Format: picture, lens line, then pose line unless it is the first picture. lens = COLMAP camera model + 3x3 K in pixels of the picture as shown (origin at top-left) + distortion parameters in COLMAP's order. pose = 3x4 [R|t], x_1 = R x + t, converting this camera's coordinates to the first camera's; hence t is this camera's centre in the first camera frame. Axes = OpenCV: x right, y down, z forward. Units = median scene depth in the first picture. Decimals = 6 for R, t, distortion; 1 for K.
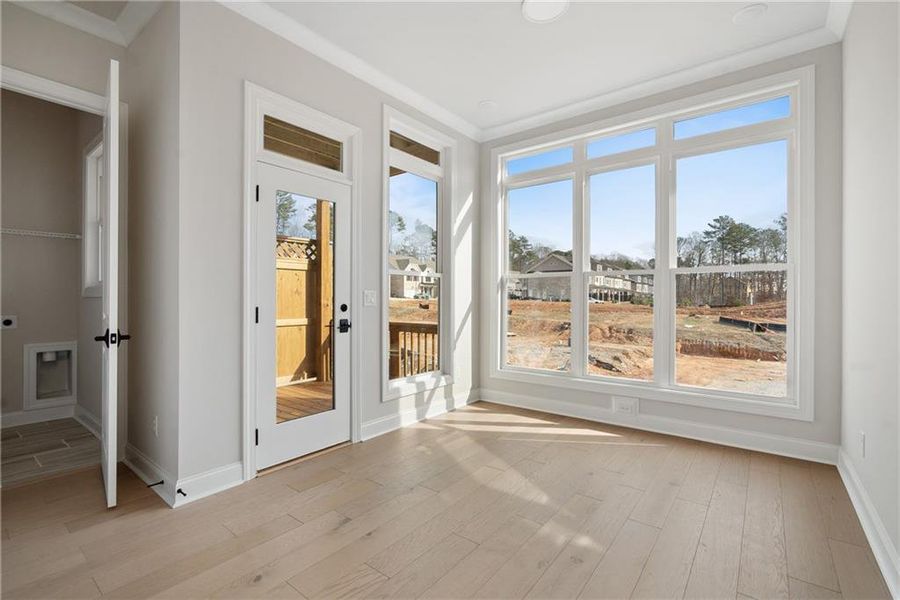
lens RADIAL K [[409.1, 0, 446.4], [0, 409.1, 292.3], [0, 0, 1]] dist [-0.002069, -0.000025]
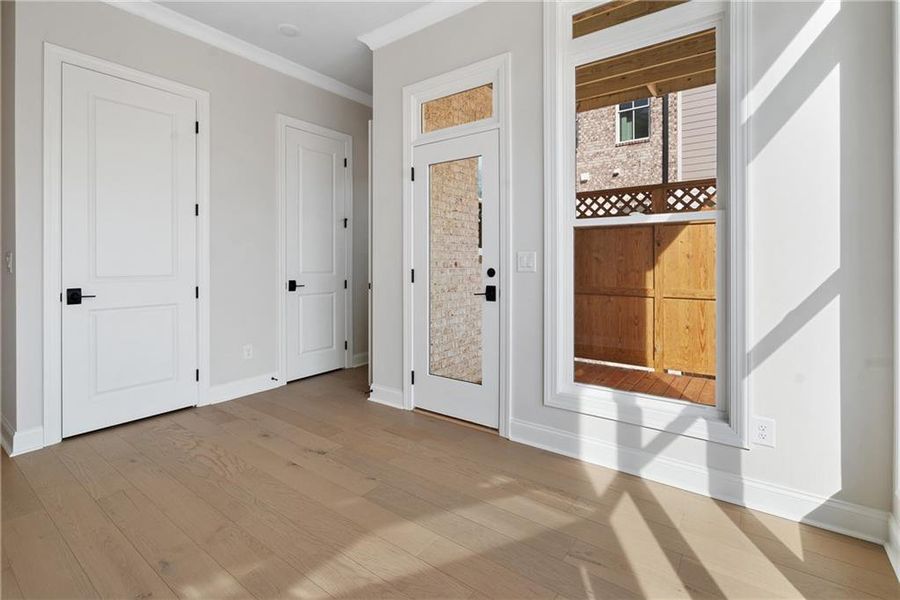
lens RADIAL K [[423.9, 0, 447.7], [0, 423.9, 259.8], [0, 0, 1]] dist [-0.003191, -0.000155]
pose [[0.020063, -0.003712, -0.999792, 0.638952], [0.015695, 0.999871, -0.003397, 0.012927], [0.999676, -0.015624, 0.020118, 0.885563]]
